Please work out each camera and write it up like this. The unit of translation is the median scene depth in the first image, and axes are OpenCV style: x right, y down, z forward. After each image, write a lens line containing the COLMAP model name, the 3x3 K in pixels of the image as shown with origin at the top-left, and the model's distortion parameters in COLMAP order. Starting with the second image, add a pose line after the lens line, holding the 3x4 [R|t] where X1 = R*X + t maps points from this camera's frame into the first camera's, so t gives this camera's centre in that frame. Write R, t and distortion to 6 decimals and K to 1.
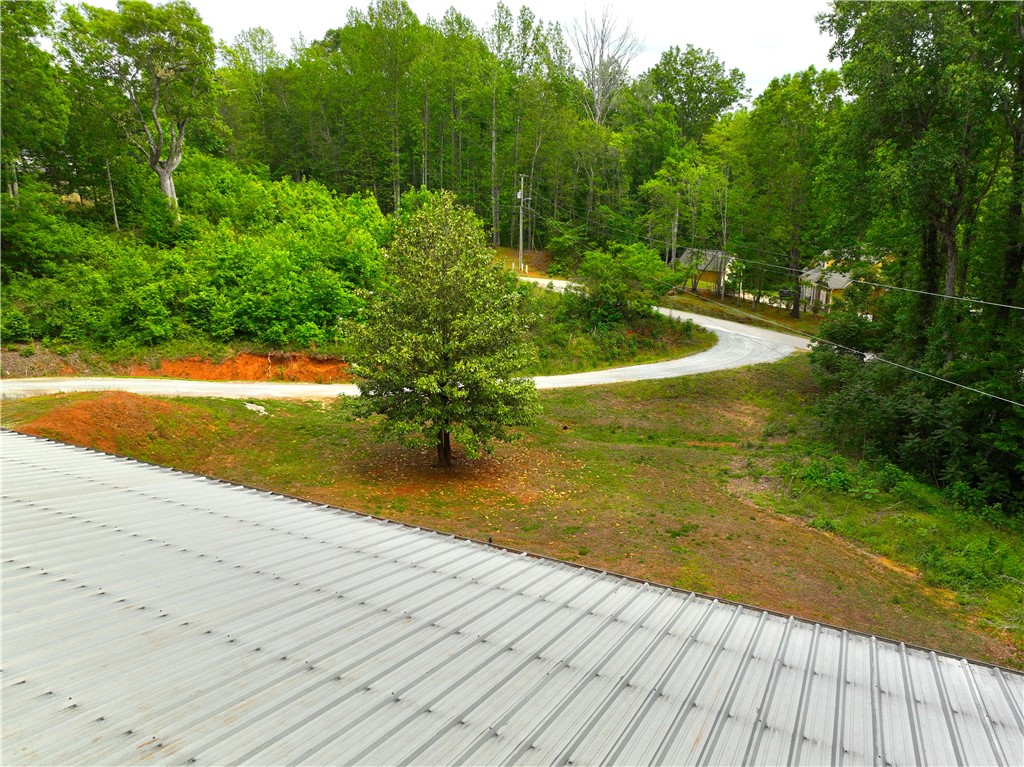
lens RADIAL K [[737.3, 0, 514.3], [0, 737.3, 389.0], [0, 0, 1]] dist [-0.000334, 0.020366]
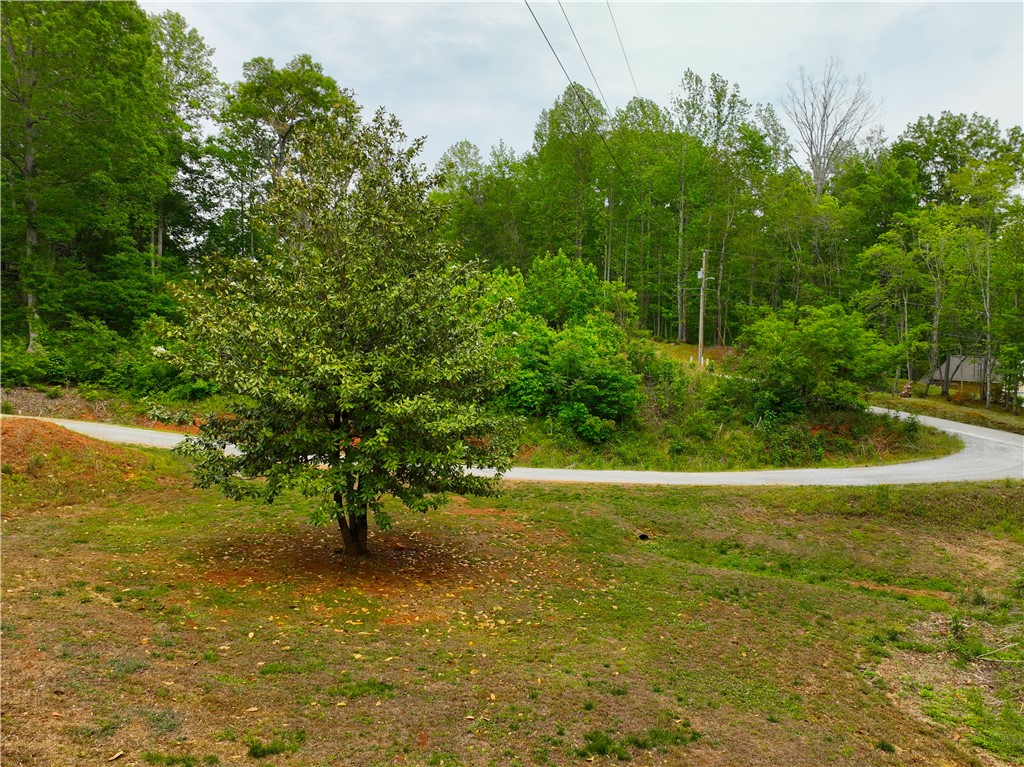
lens RADIAL K [[737.3, 0, 524.4], [0, 737.3, 366.2], [0, 0, 1]] dist [-0.000334, 0.020366]
pose [[0.937973, 0.015271, -0.346373, 0.173337], [-0.096181, 0.971280, -0.217635, 0.053363], [0.333101, 0.237450, 0.912503, 0.332436]]
